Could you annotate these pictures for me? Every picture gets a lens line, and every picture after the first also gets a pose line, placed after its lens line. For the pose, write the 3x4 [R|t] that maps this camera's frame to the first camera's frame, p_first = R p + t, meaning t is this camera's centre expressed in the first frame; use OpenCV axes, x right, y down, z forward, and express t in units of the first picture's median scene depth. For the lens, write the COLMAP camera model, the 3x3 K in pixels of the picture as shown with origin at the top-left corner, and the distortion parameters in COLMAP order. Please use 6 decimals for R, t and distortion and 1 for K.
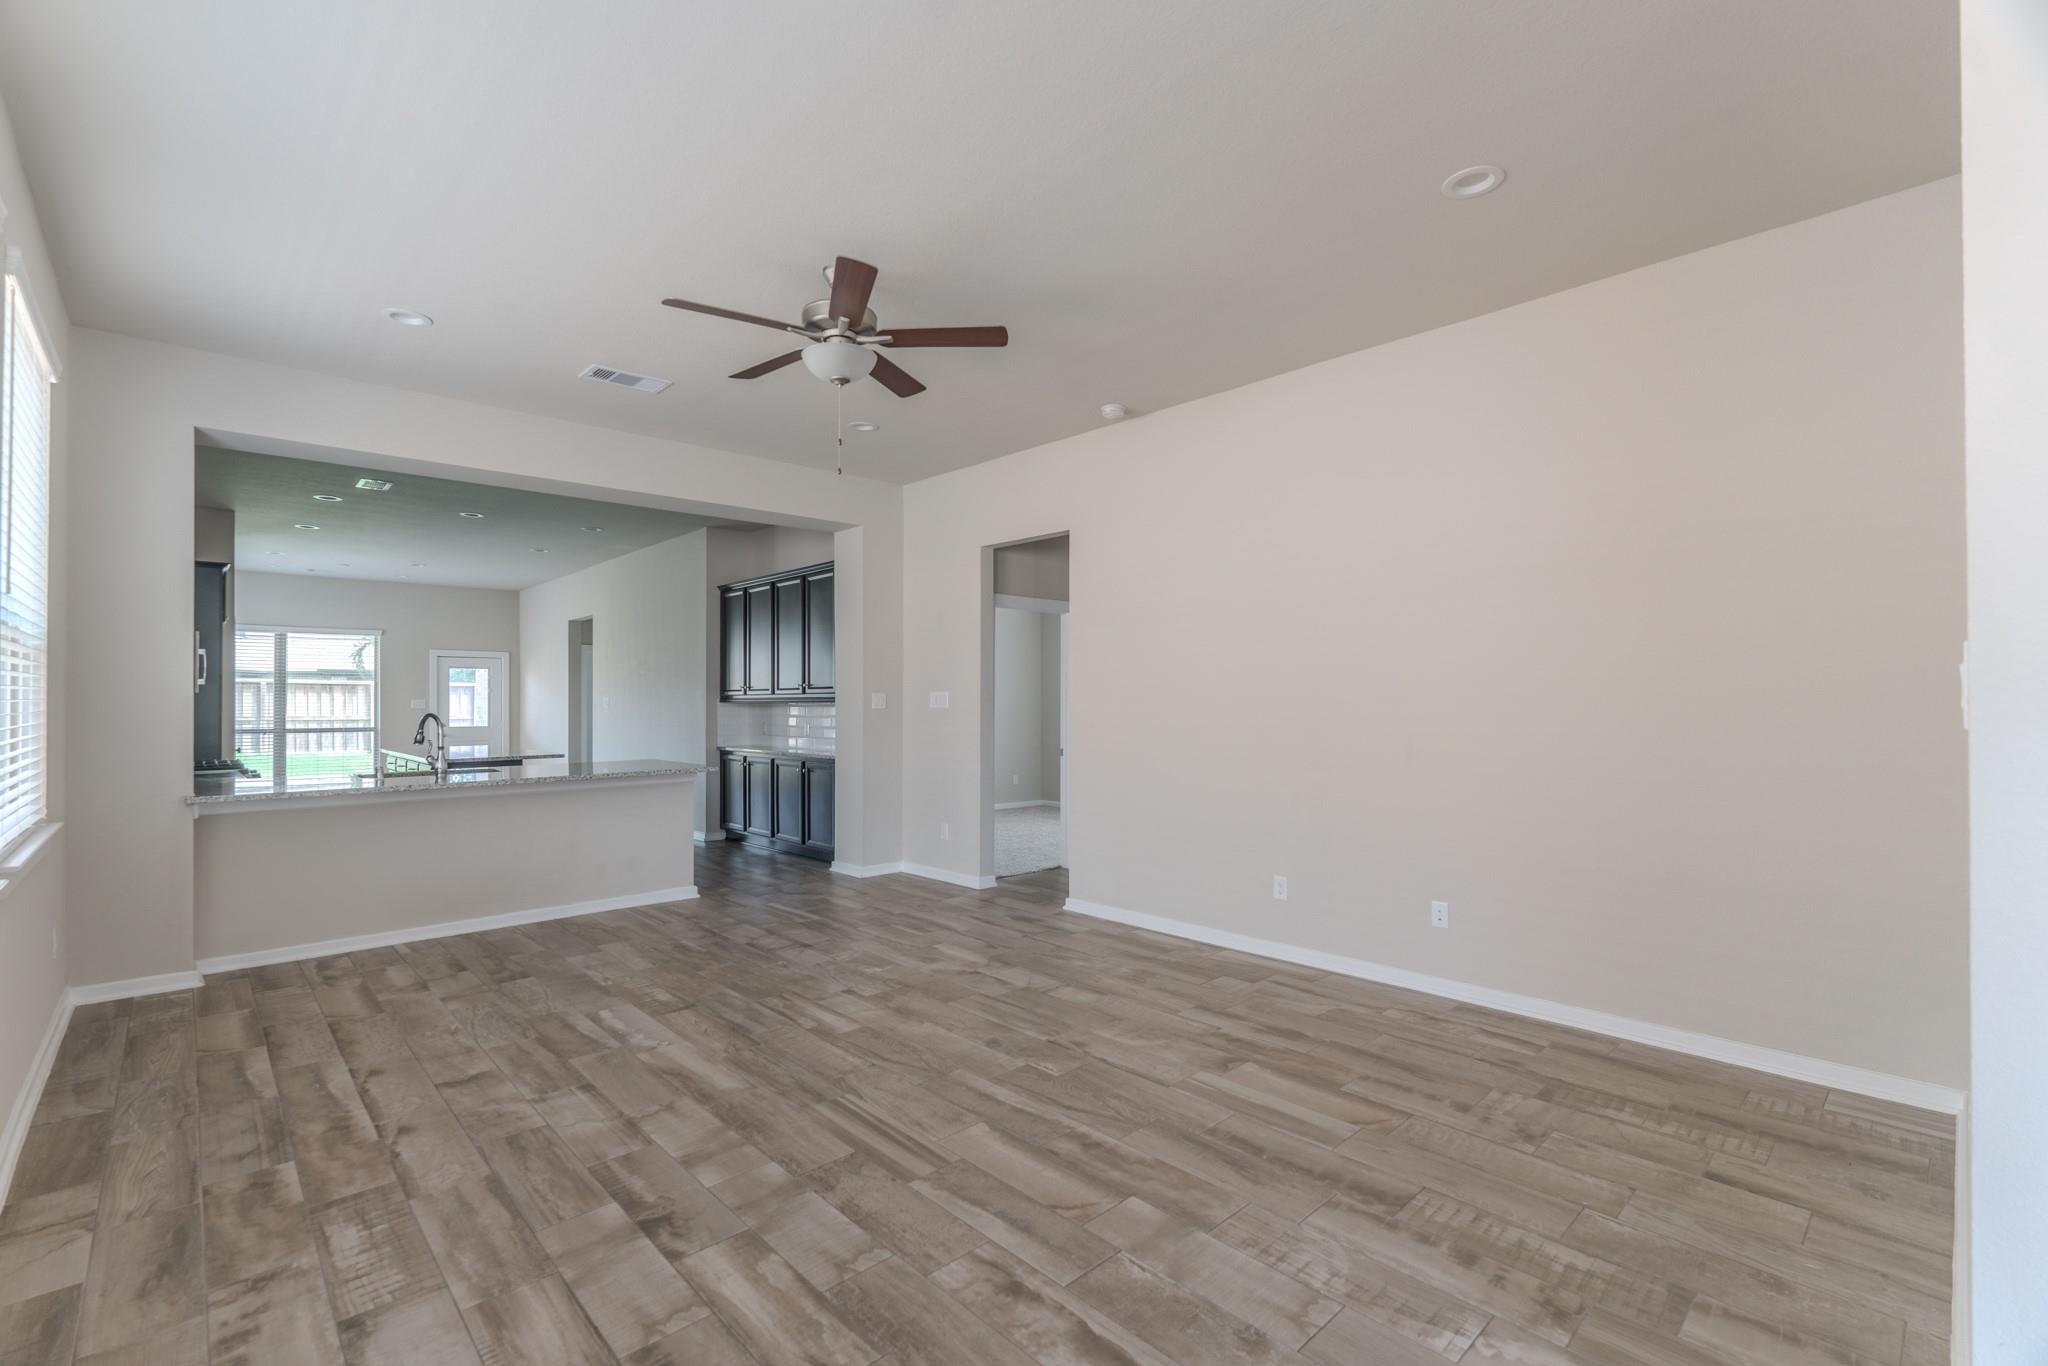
lens RADIAL K [[902.8, 0, 1024.0], [0, 902.8, 683.0], [0, 0, 1]] dist [-0.001789, -0.000658]
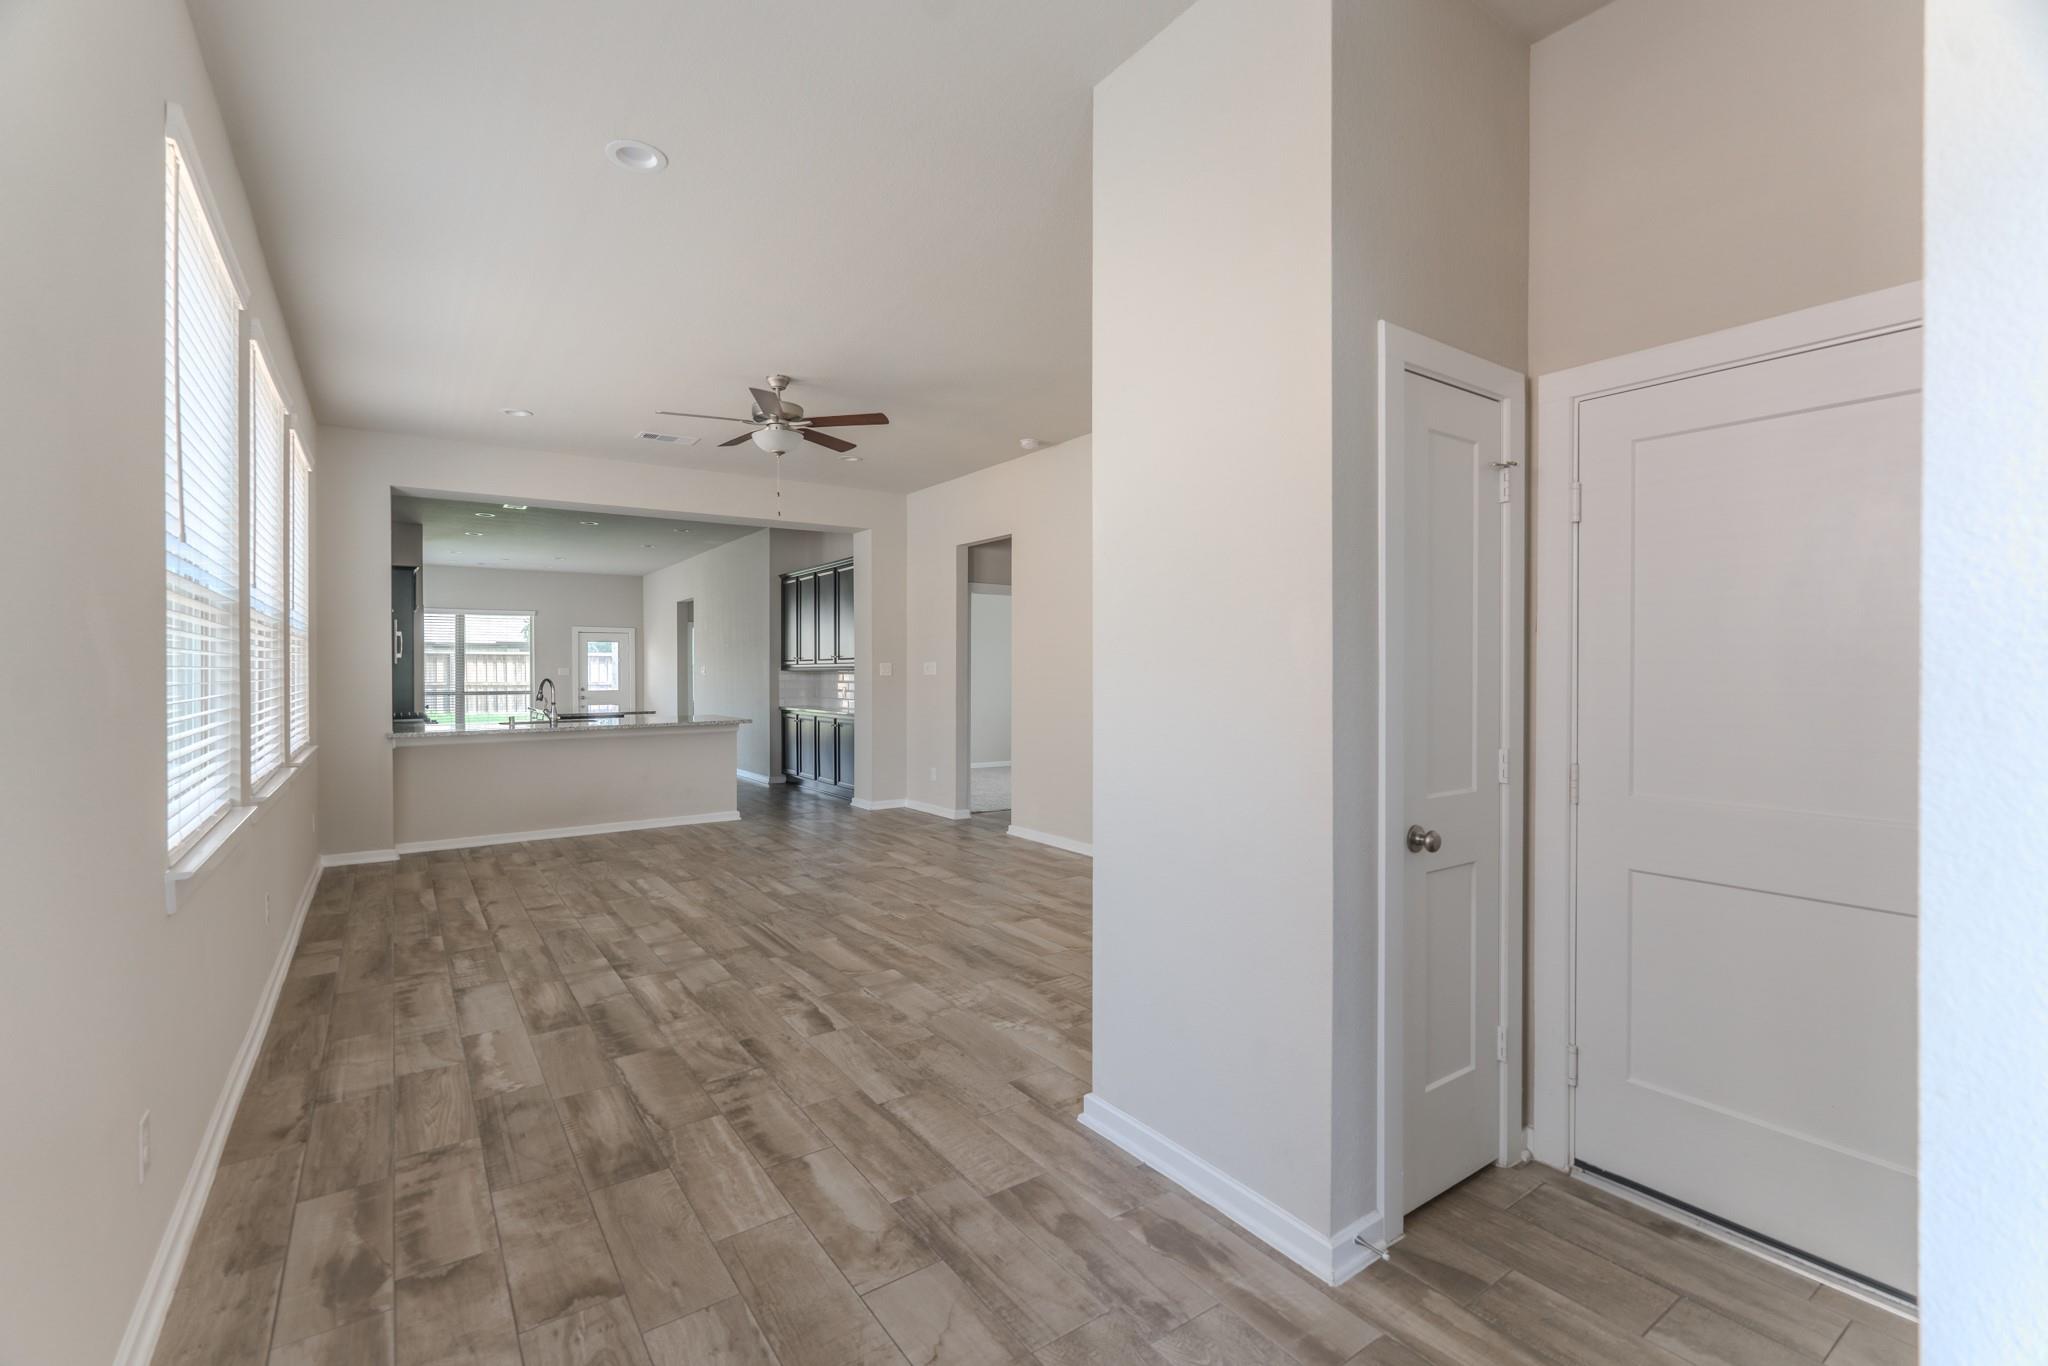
lens RADIAL K [[922.7, 0, 1032.3], [0, 922.7, 660.8], [0, 0, 1]] dist [-0.000978, -0.000174]
pose [[0.989407, -0.001073, -0.145166, 0.362219], [0.002710, 0.999935, 0.011078, -0.008827], [0.145145, -0.011354, 0.989345, -0.369655]]
